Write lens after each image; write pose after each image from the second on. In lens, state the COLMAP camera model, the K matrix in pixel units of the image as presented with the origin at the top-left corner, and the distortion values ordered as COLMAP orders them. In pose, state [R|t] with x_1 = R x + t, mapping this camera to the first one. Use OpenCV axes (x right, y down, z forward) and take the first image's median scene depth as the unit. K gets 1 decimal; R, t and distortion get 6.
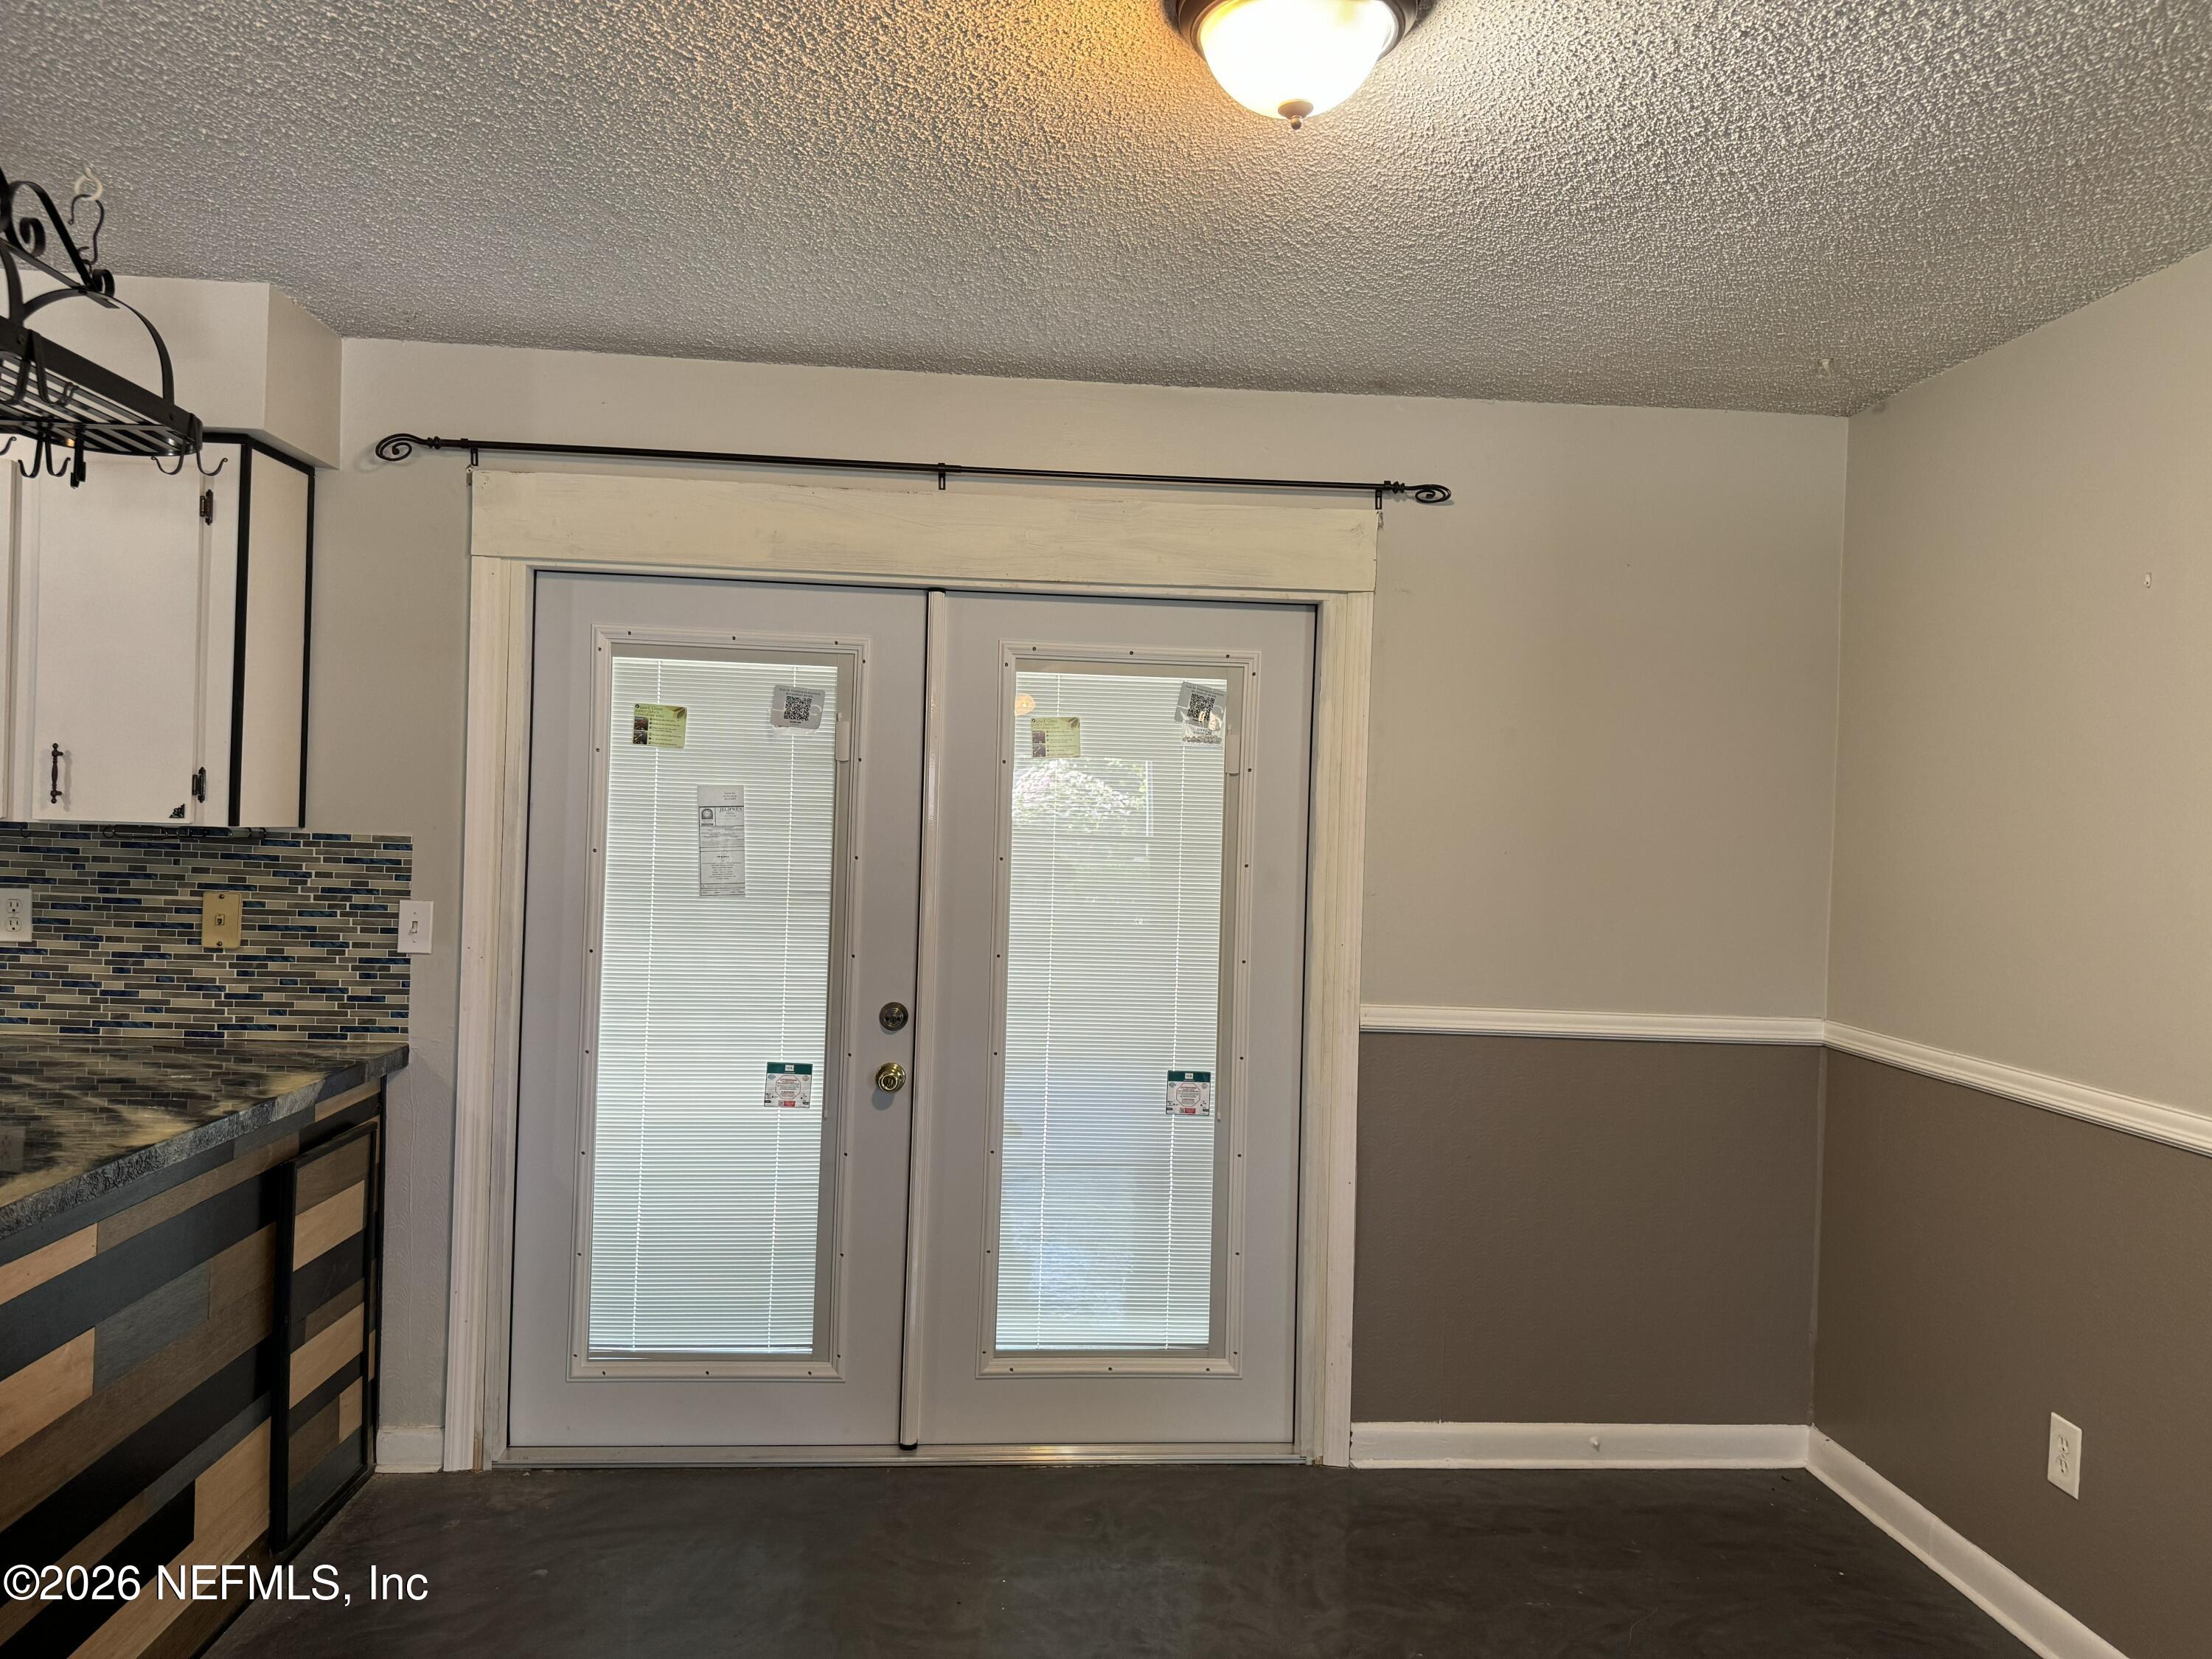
lens RADIAL K [[1542.7, 0, 1121.4], [0, 1542.7, 828.0], [0, 0, 1]] dist [0.048034, -0.064089]
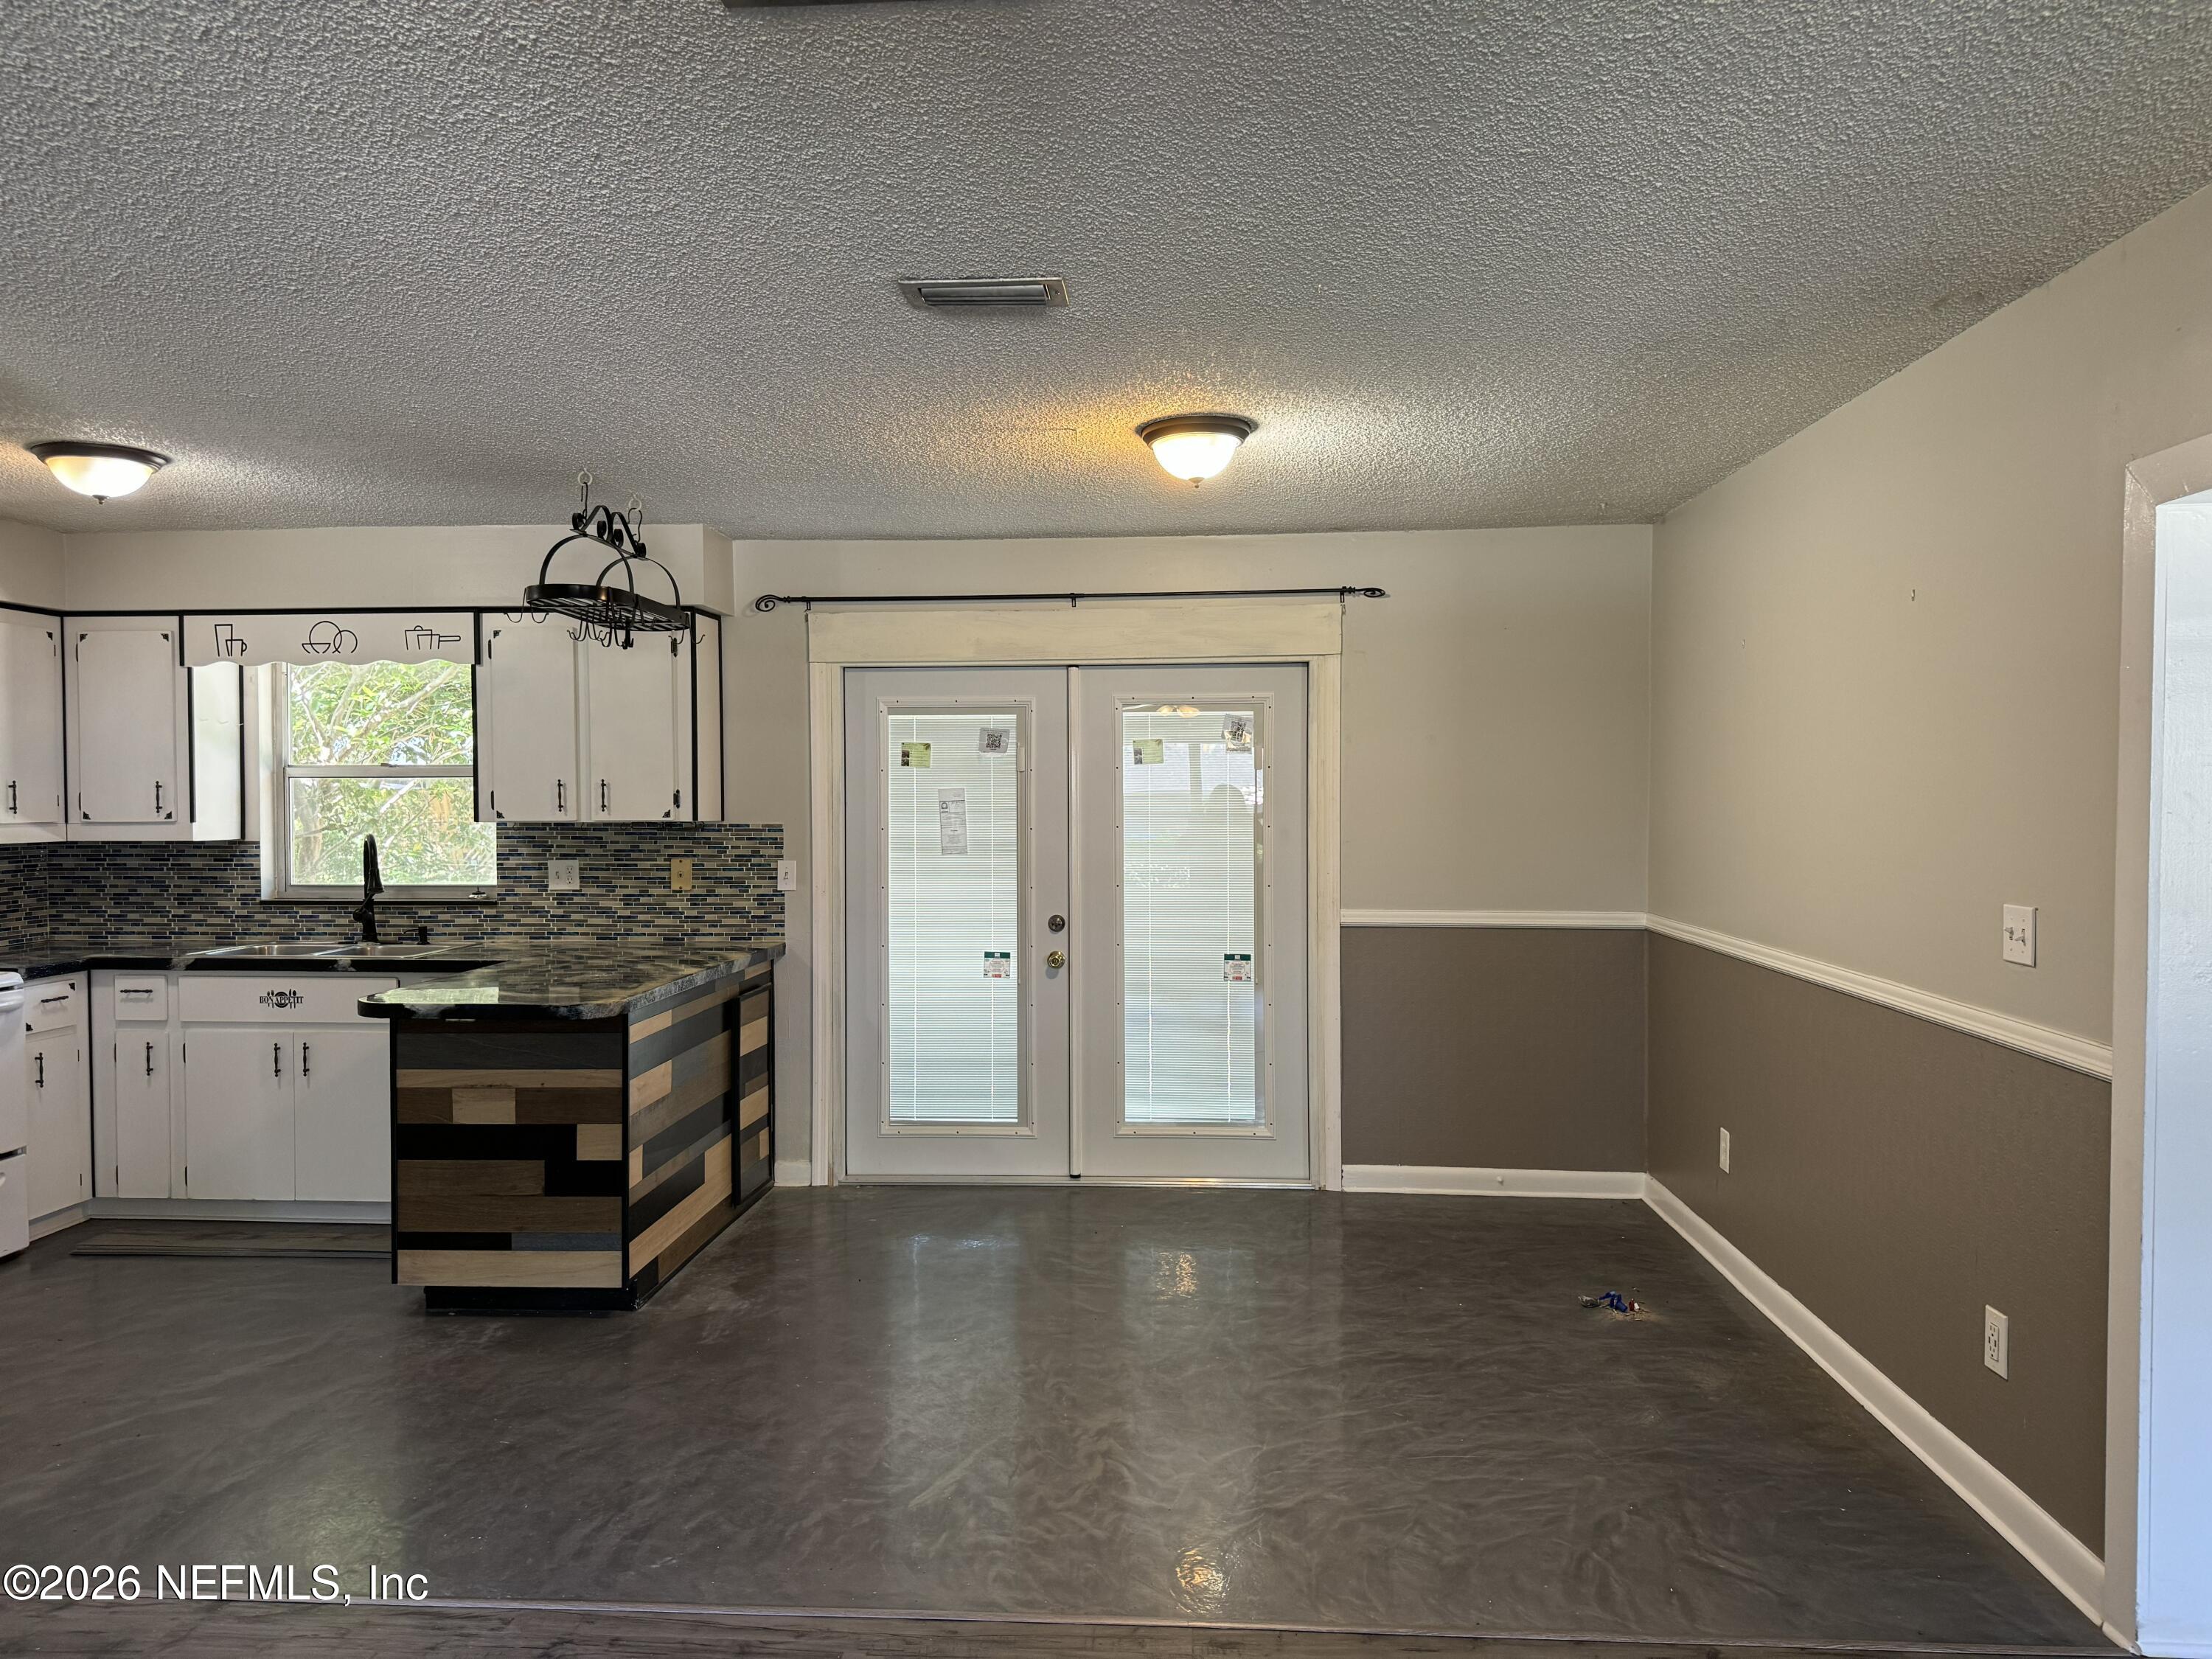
lens RADIAL K [[1542.7, 0, 1107.0], [0, 1542.7, 819.3], [0, 0, 1]] dist [0.048034, -0.064089]
pose [[0.987721, -0.032414, -0.152831, 0.167130], [0.033710, 0.999414, 0.005898, 0.002069], [0.152550, -0.010978, 0.988235, -0.648556]]
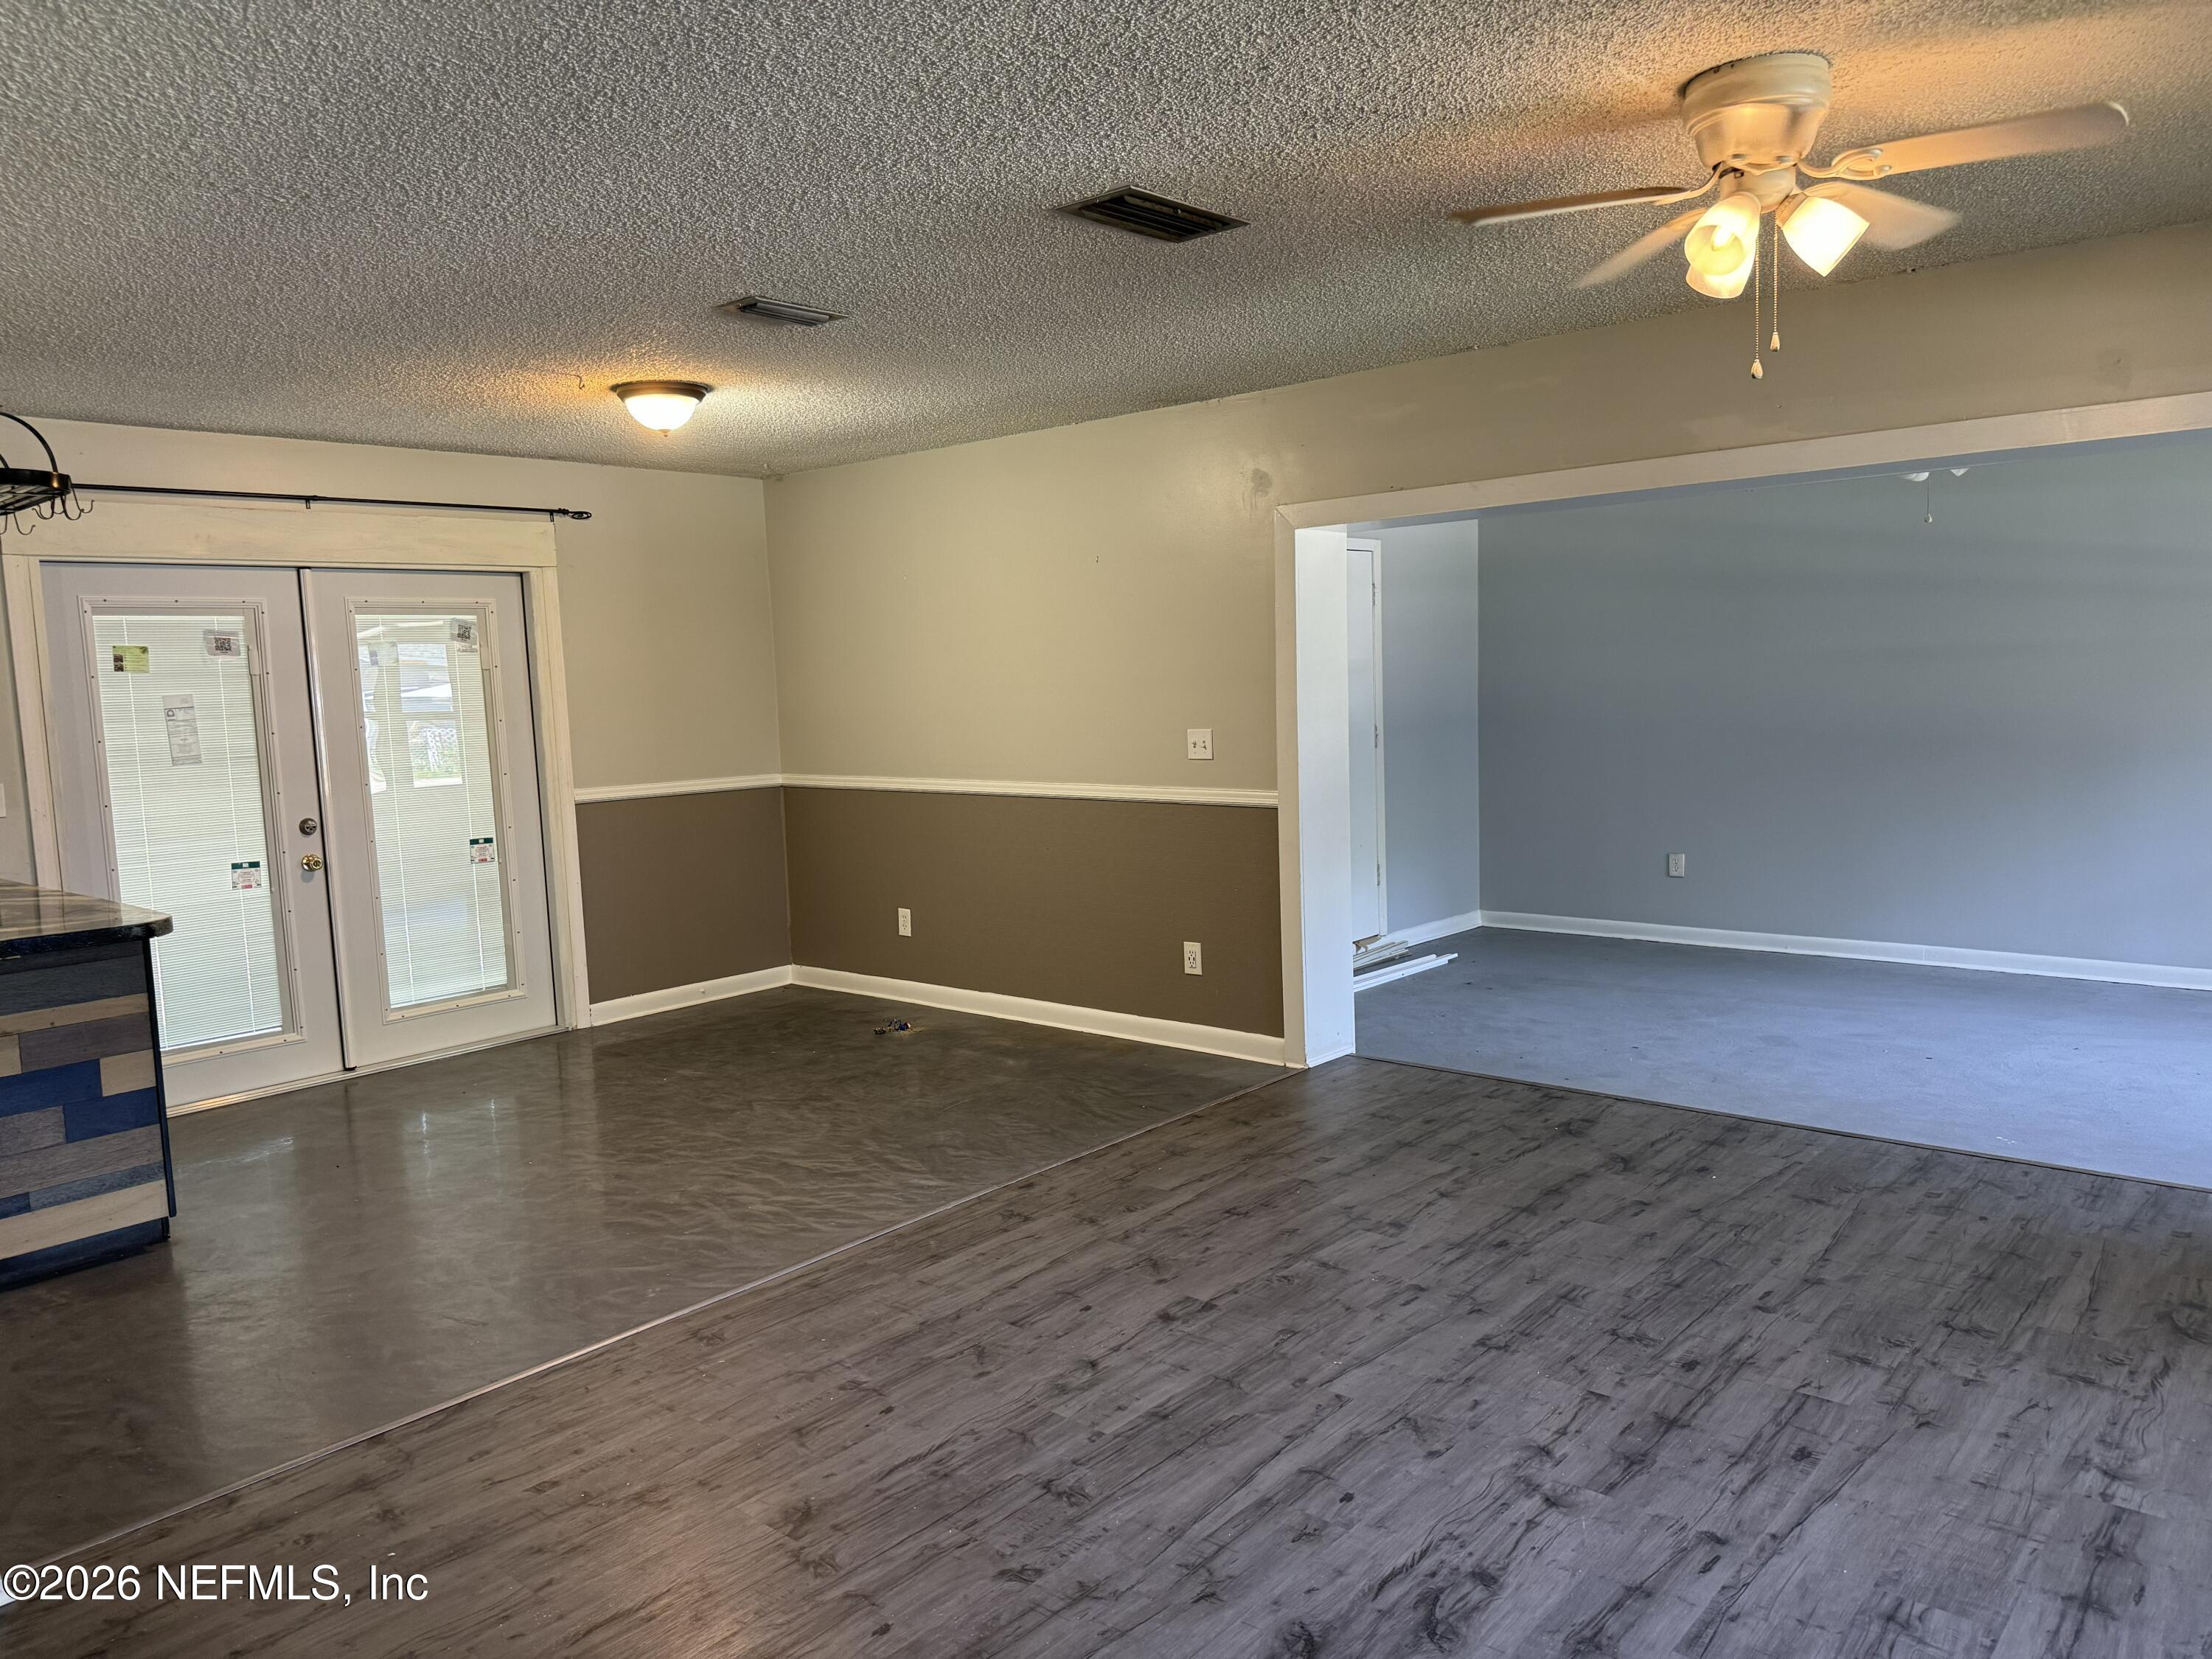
lens RADIAL K [[1542.7, 0, 1114.2], [0, 1542.7, 851.0], [0, 0, 1]] dist [0.048034, -0.064089]
pose [[0.709492, -0.135737, 0.691517, -0.711892], [0.059888, 0.989338, 0.132751, -0.023528], [-0.702164, -0.052772, 0.710057, -0.830811]]
